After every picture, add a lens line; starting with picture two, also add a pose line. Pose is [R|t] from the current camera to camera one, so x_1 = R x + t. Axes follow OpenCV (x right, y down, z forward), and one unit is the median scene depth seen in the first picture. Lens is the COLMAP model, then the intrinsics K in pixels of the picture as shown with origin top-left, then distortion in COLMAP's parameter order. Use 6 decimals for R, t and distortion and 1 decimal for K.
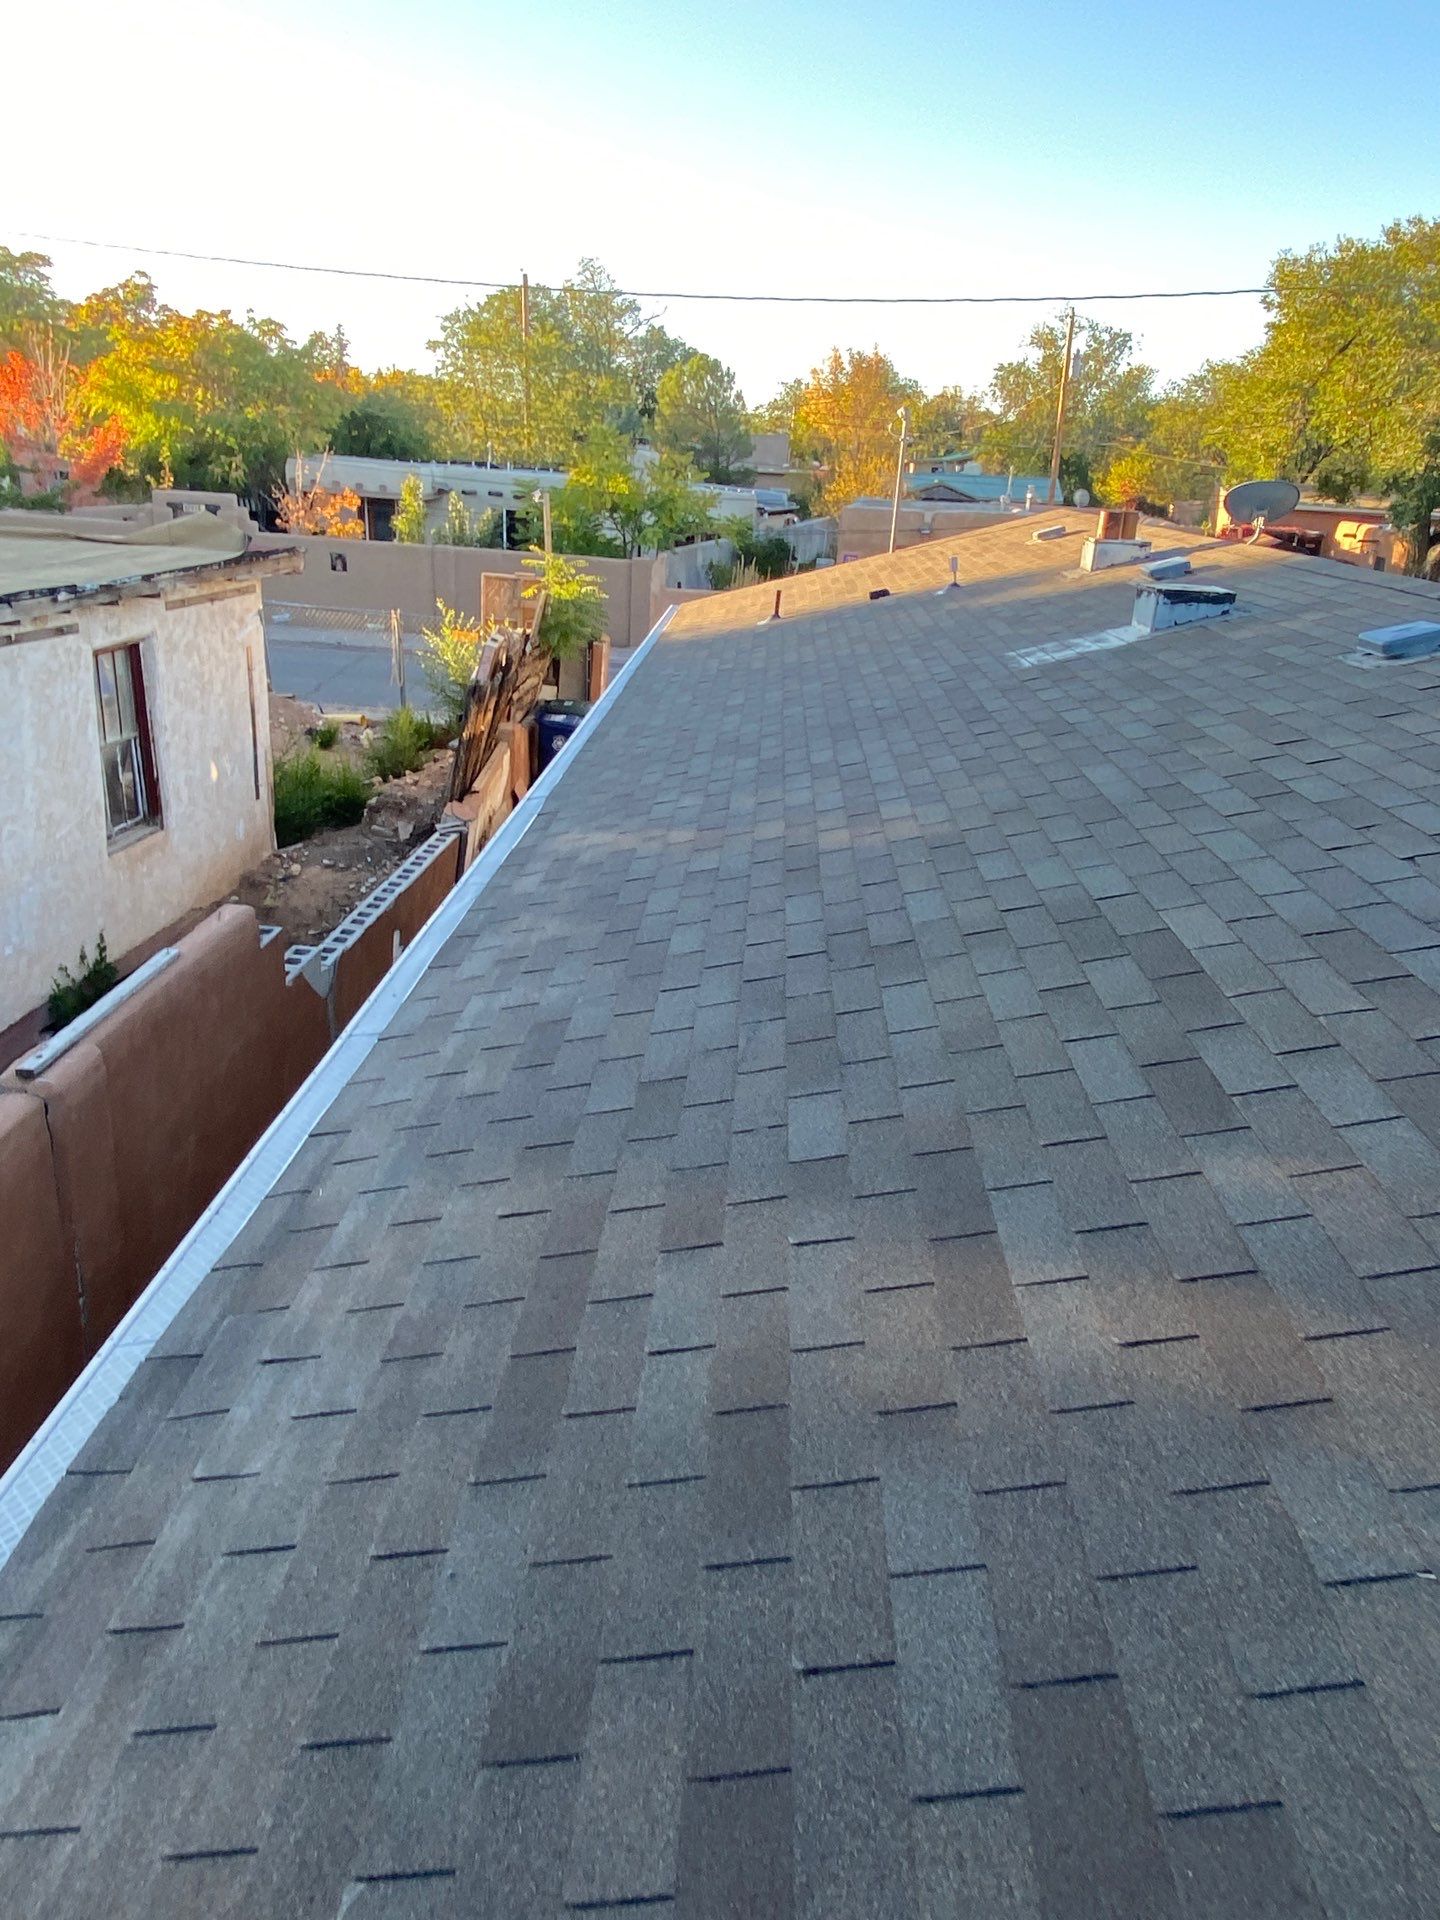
lens RADIAL K [[1466.0, 0, 716.9], [0, 1466.0, 951.6], [0, 0, 1]] dist [0.037839, 0.000981]
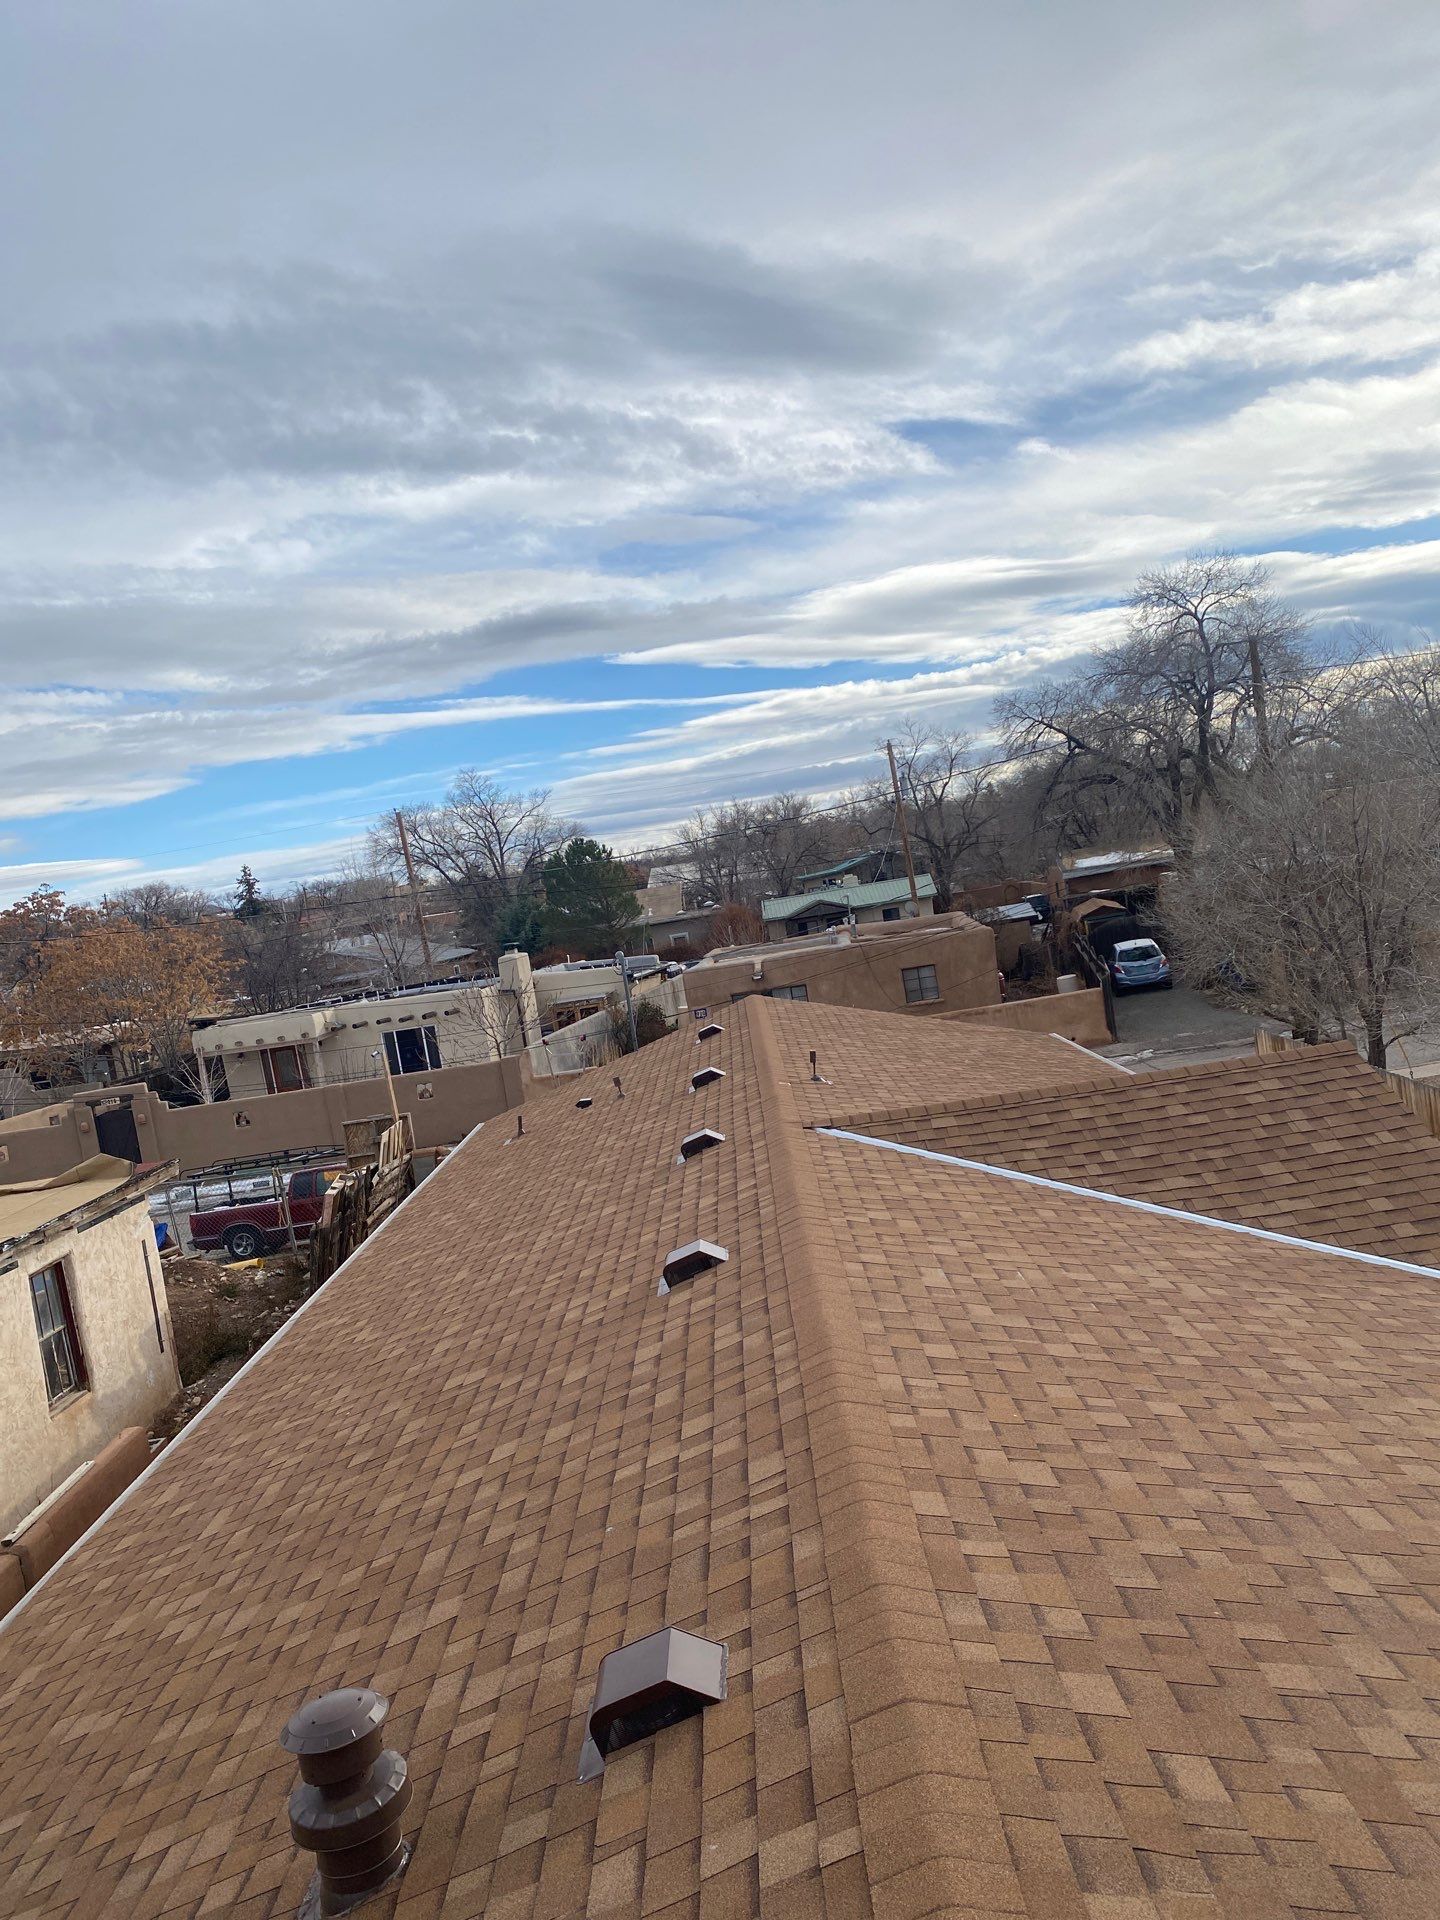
lens RADIAL K [[1466.0, 0, 716.9], [0, 1466.0, 951.6], [0, 0, 1]] dist [0.037839, 0.000981]
pose [[0.975725, -0.208858, 0.065870, 0.181543], [0.218989, 0.933437, -0.284146, 0.053086], [-0.002139, 0.291673, 0.956516, -0.423262]]
